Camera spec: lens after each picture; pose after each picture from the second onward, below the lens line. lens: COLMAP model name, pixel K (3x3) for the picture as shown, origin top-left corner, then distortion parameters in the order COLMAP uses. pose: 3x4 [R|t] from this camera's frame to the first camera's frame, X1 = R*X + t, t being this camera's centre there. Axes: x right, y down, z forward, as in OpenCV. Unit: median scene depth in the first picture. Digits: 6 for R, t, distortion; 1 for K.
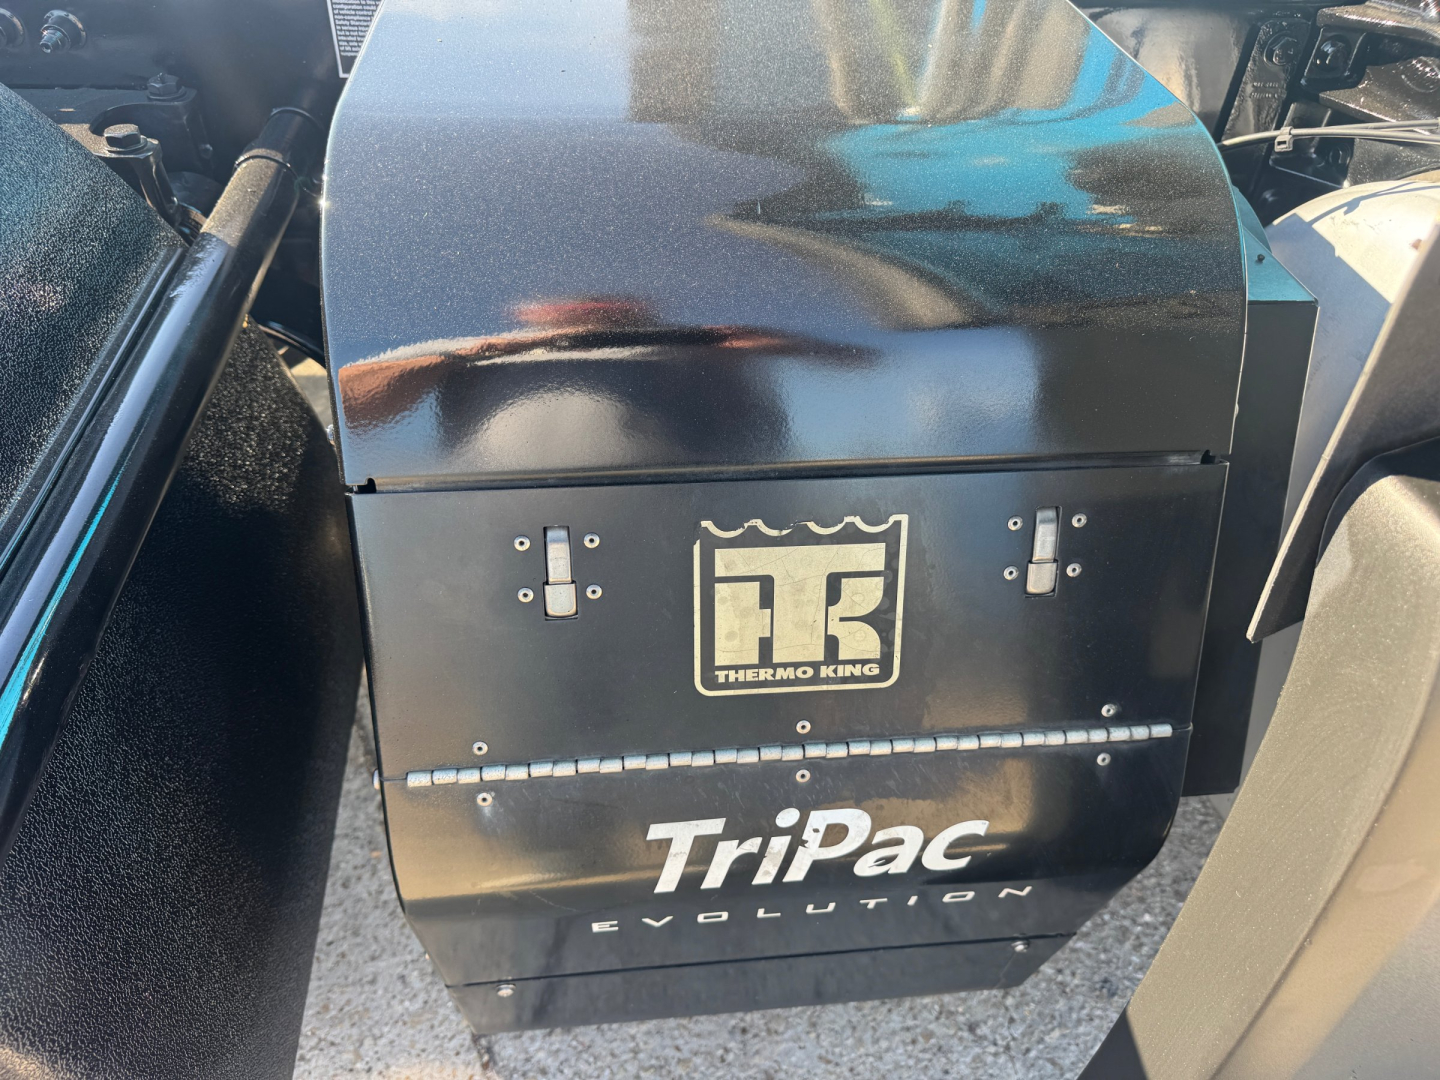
lens RADIAL K [[1076.0, 0, 717.7], [0, 1076.0, 422.8], [0, 0, 1]] dist [0.172106, -0.231030]
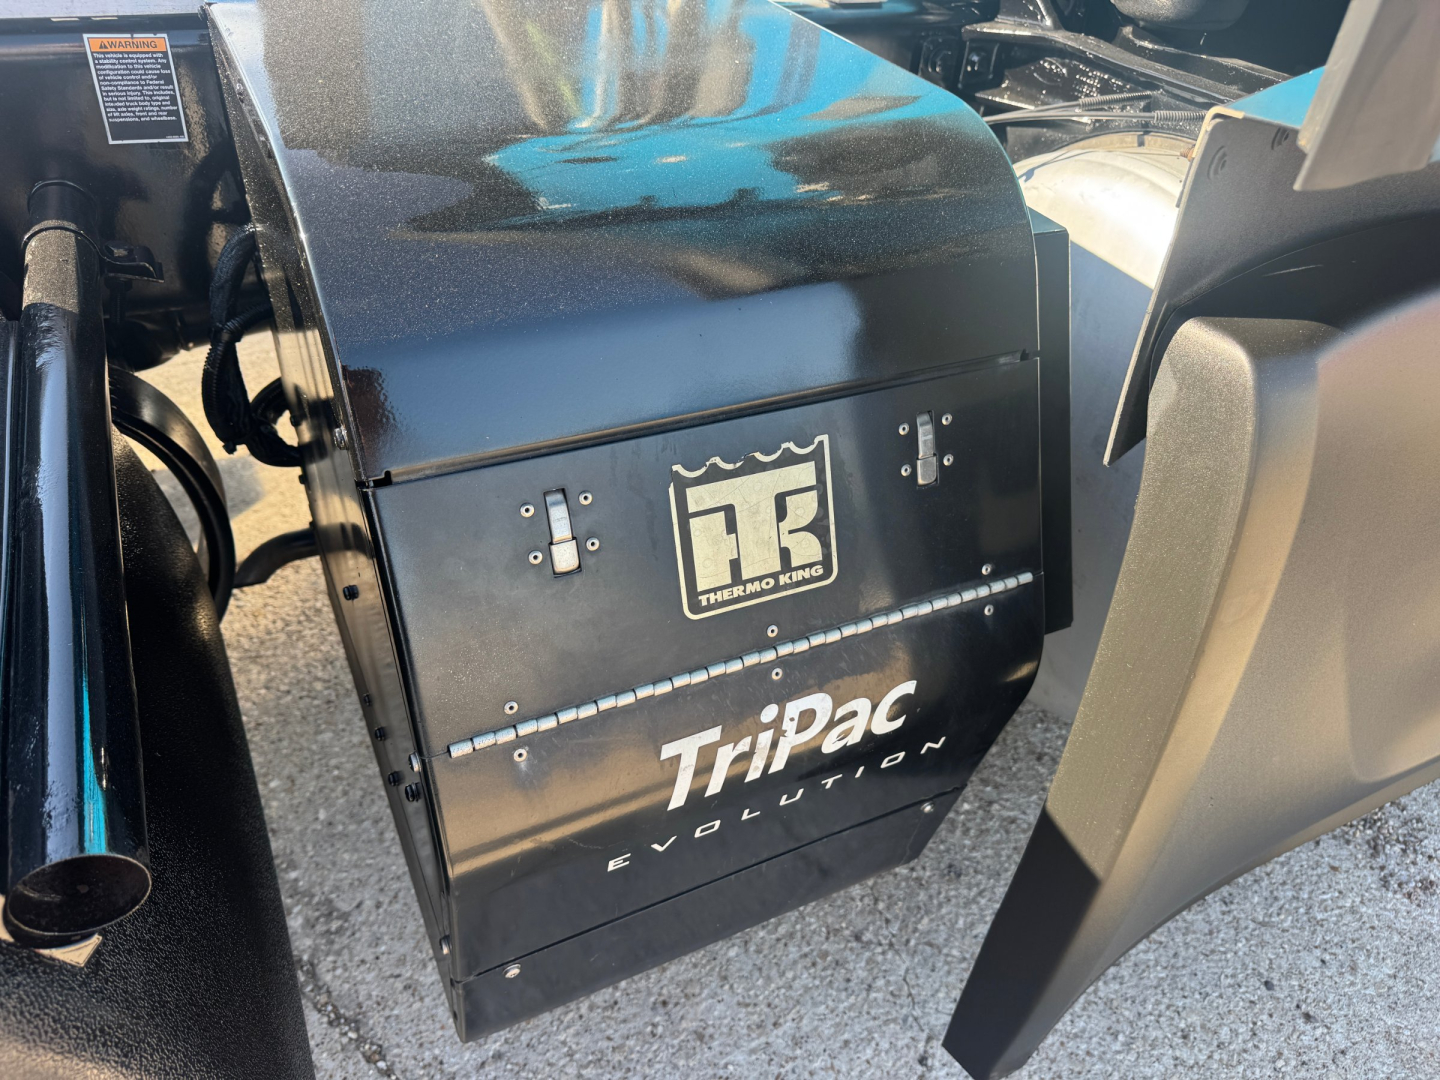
lens RADIAL K [[1076.0, 0, 717.7], [0, 1076.0, 422.8], [0, 0, 1]] dist [0.172106, -0.231030]
pose [[0.942737, -0.162543, 0.291249, -0.273115], [0.176487, 0.984055, -0.022074, 0.073270], [-0.283017, 0.072212, 0.956393, -0.107904]]
